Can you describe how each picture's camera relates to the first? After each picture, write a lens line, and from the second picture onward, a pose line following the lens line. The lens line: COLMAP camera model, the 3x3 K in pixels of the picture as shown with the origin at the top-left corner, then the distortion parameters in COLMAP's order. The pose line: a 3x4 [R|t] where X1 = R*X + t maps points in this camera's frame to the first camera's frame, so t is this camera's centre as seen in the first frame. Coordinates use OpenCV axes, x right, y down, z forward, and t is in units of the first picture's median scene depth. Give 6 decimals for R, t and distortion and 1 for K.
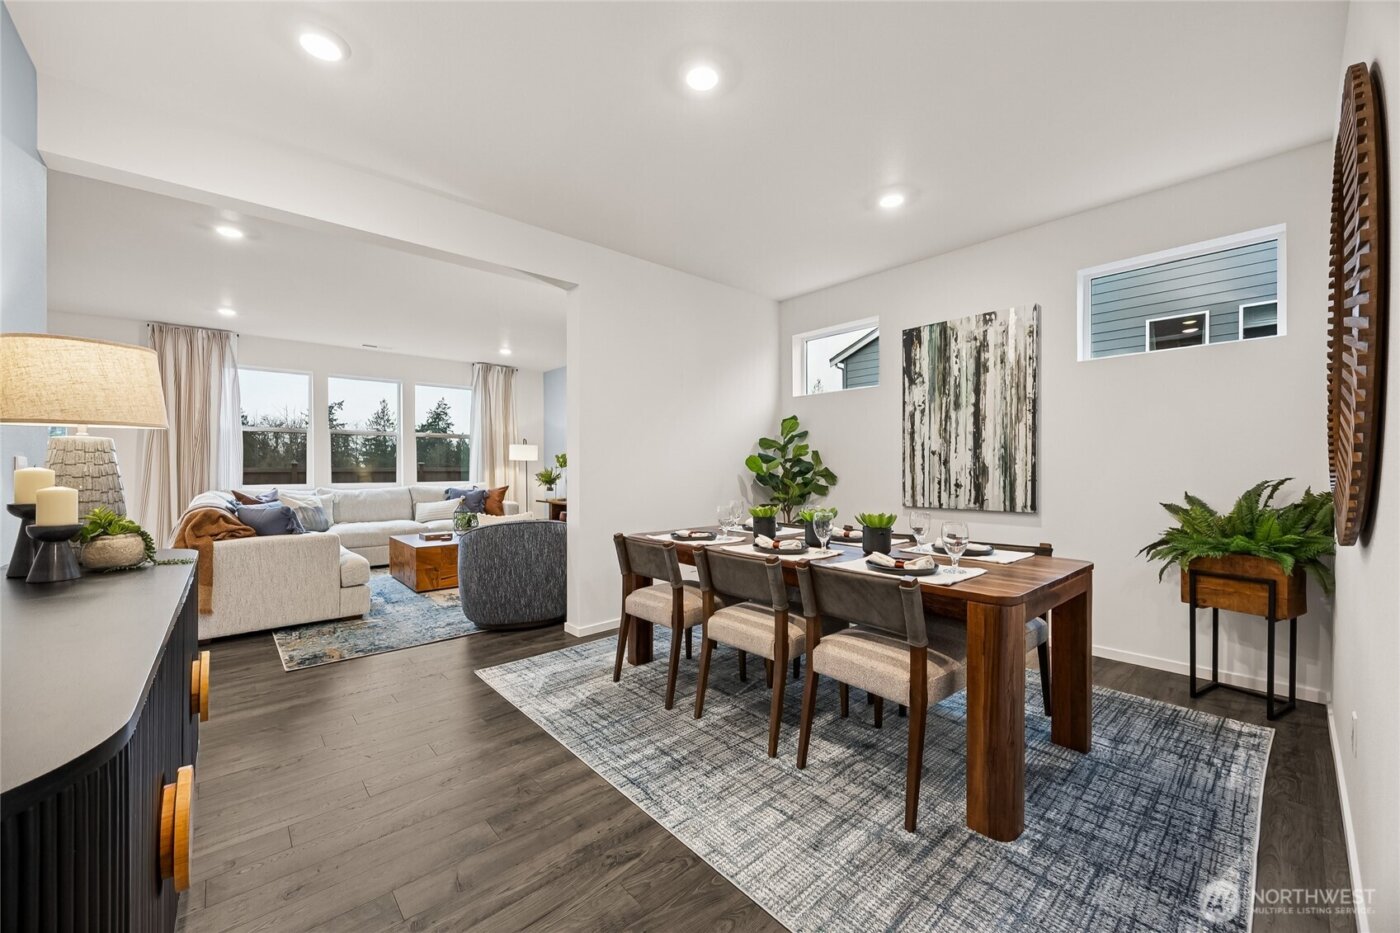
lens RADIAL K [[549.9, 0, 688.9], [0, 549.9, 467.9], [0, 0, 1]] dist [-0.003108, 0.000391]
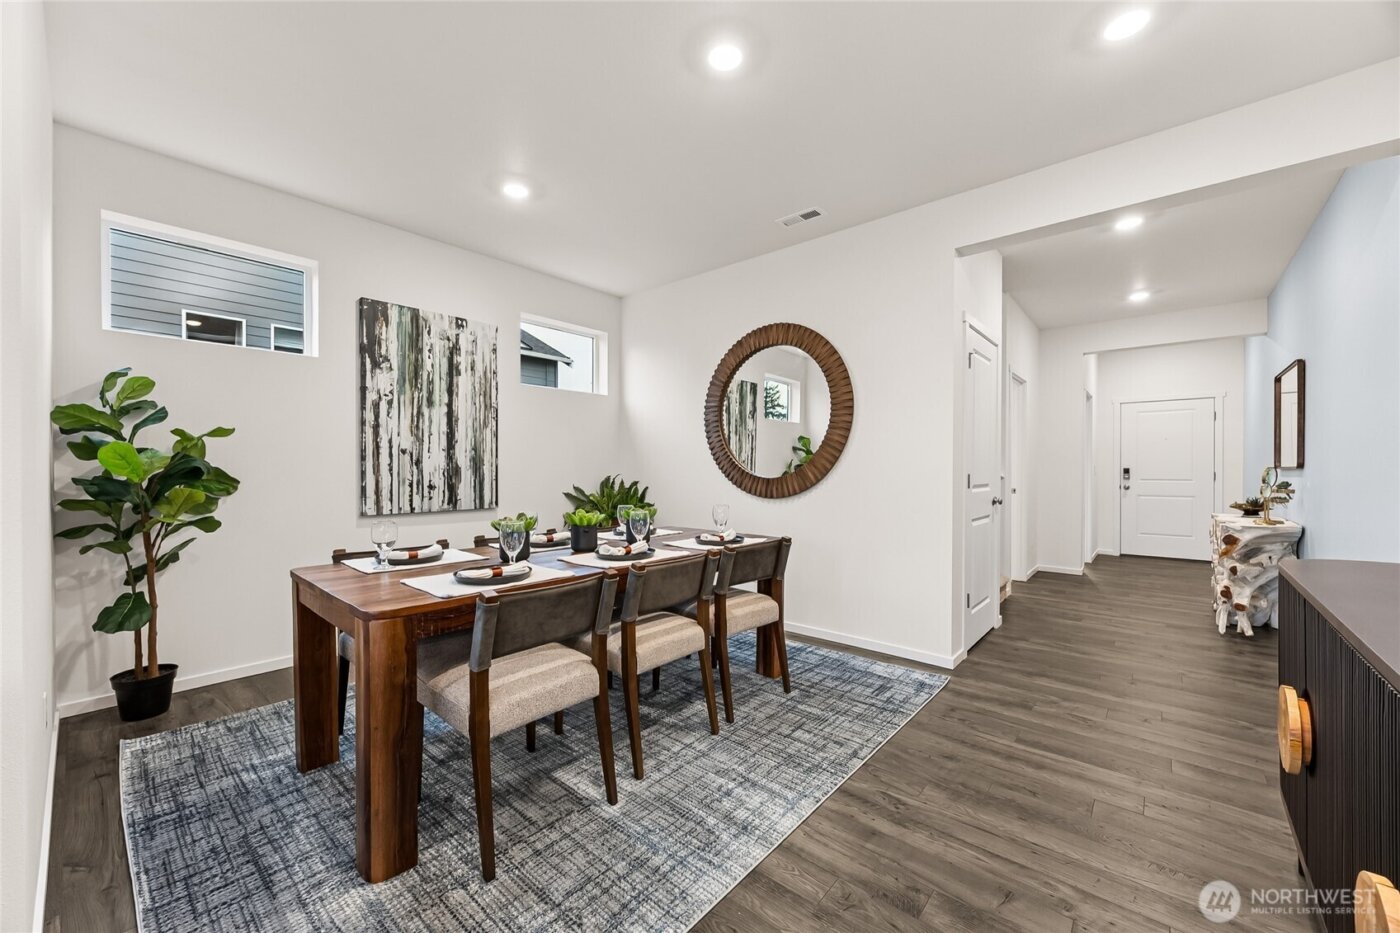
lens RADIAL K [[549.9, 0, 706.5], [0, 549.9, 467.5], [0, 0, 1]] dist [-0.004114, -0.000526]
pose [[-0.166885, 0.004969, 0.985964, -0.535233], [0.000982, 0.999988, -0.004873, 0.003455], [-0.985976, 0.000155, -0.166888, 0.700861]]
